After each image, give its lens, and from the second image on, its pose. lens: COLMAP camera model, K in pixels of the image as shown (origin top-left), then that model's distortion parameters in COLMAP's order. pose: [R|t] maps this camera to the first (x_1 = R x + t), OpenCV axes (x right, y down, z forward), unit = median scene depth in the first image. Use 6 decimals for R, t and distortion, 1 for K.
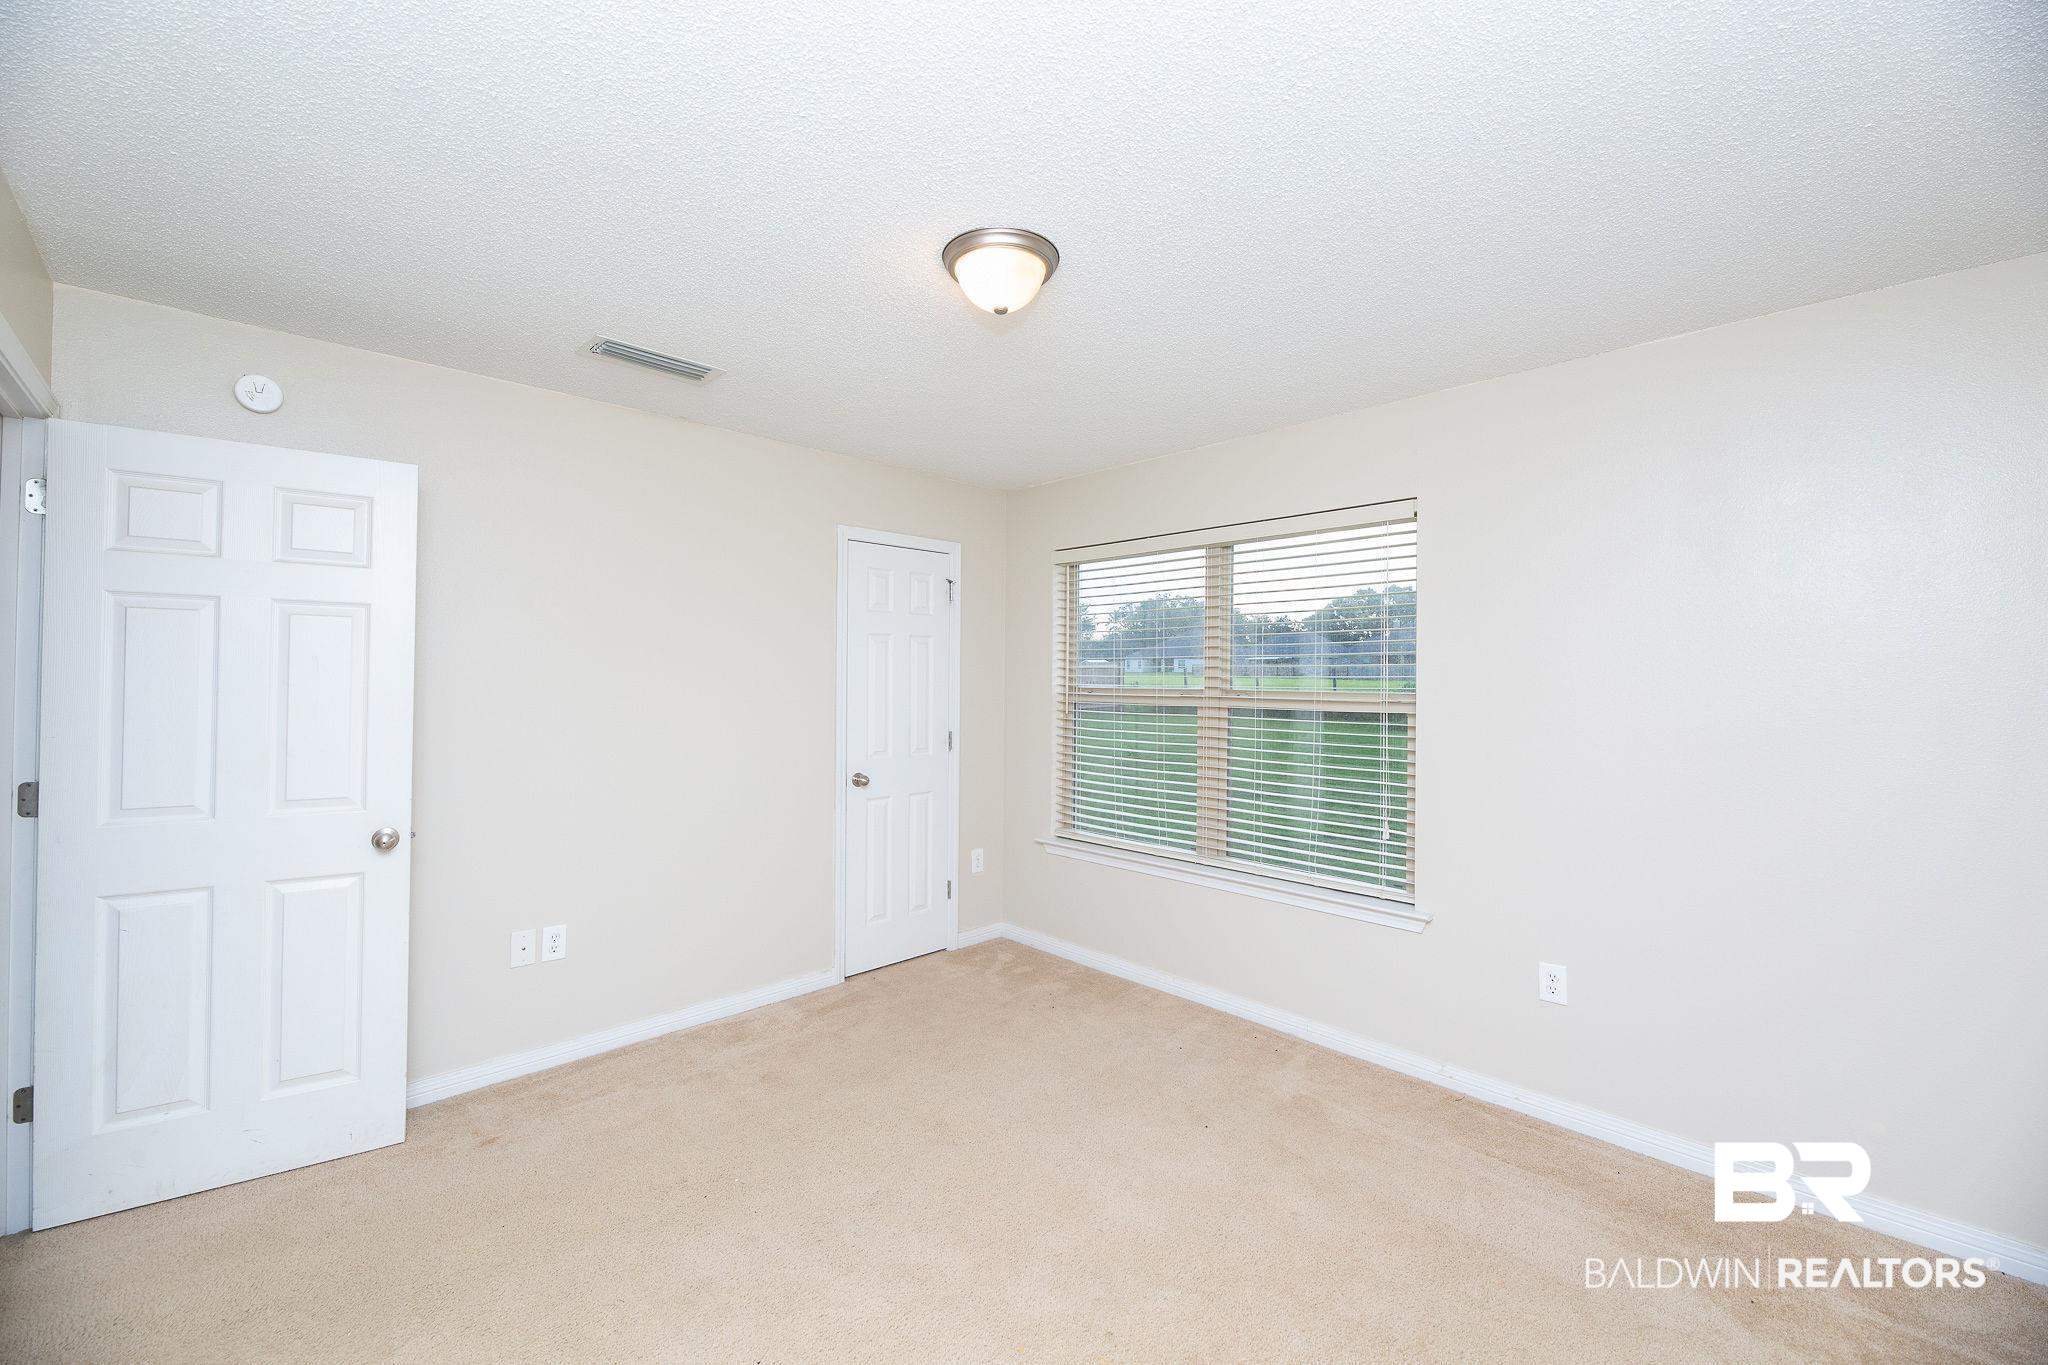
lens RADIAL K [[822.7, 0, 1014.7], [0, 822.7, 671.3], [0, 0, 1]] dist [0.000393, -0.003185]
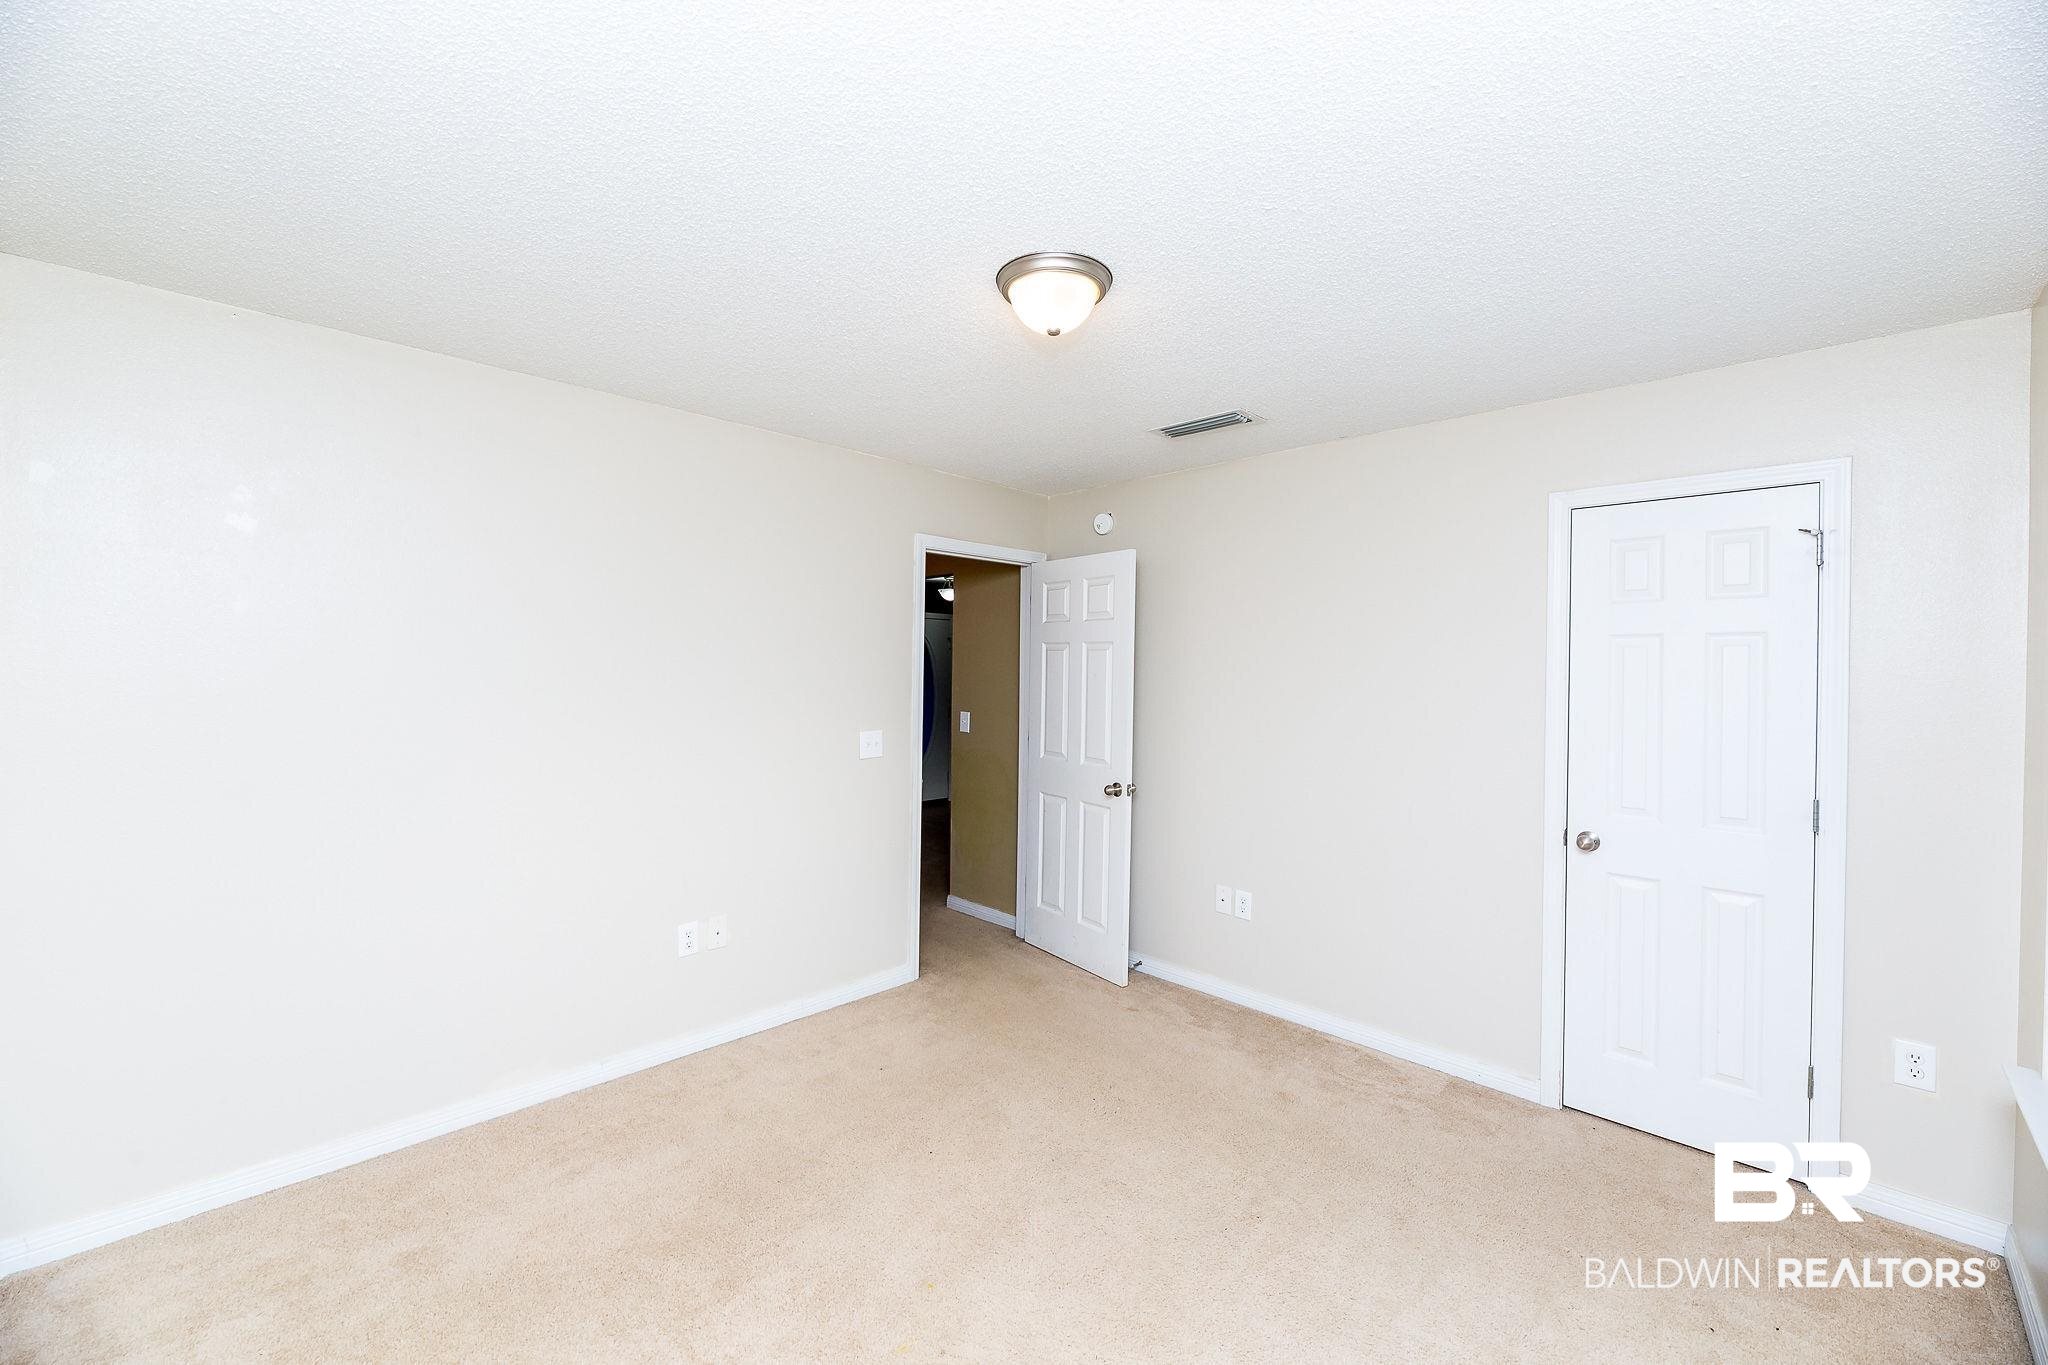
lens RADIAL K [[820.1, 0, 1021.7], [0, 820.1, 671.0], [0, 0, 1]] dist [-0.001024, -0.000674]
pose [[0.021721, -0.006094, -0.999746, 0.553299], [-0.004903, 0.999969, -0.006202, -0.009804], [0.999752, 0.005036, 0.021690, 0.530012]]
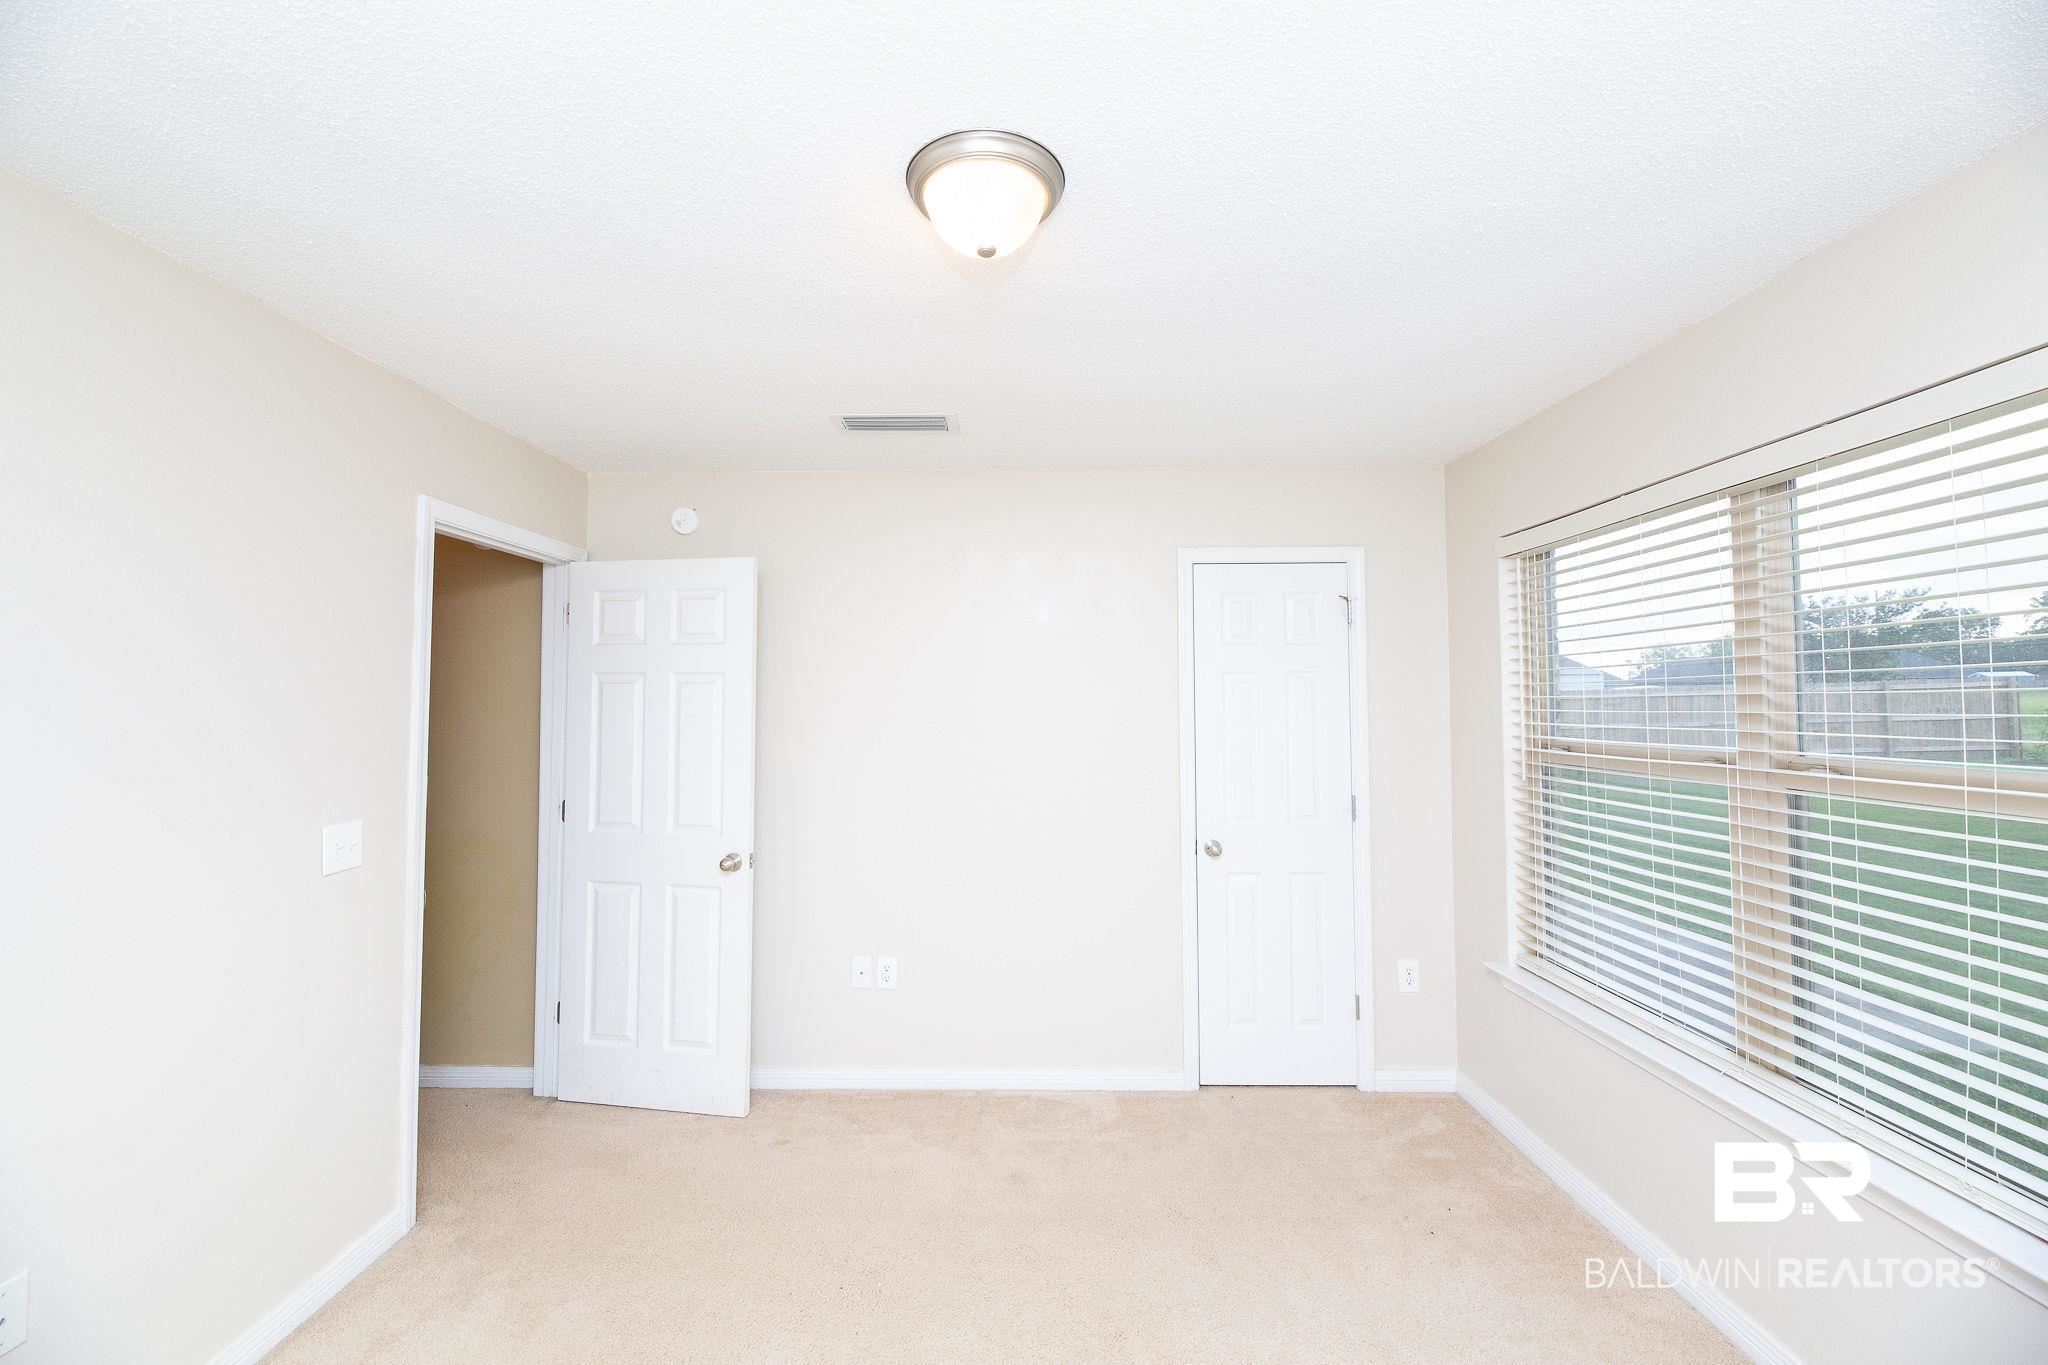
lens RADIAL K [[822.7, 0, 1014.7], [0, 822.7, 671.3], [0, 0, 1]] dist [0.000393, -0.003185]
pose [[0.706529, -0.039587, -0.706576, 0.285401], [0.015726, 0.999066, -0.040250, -0.018221], [0.707509, 0.017326, 0.706492, 0.285660]]
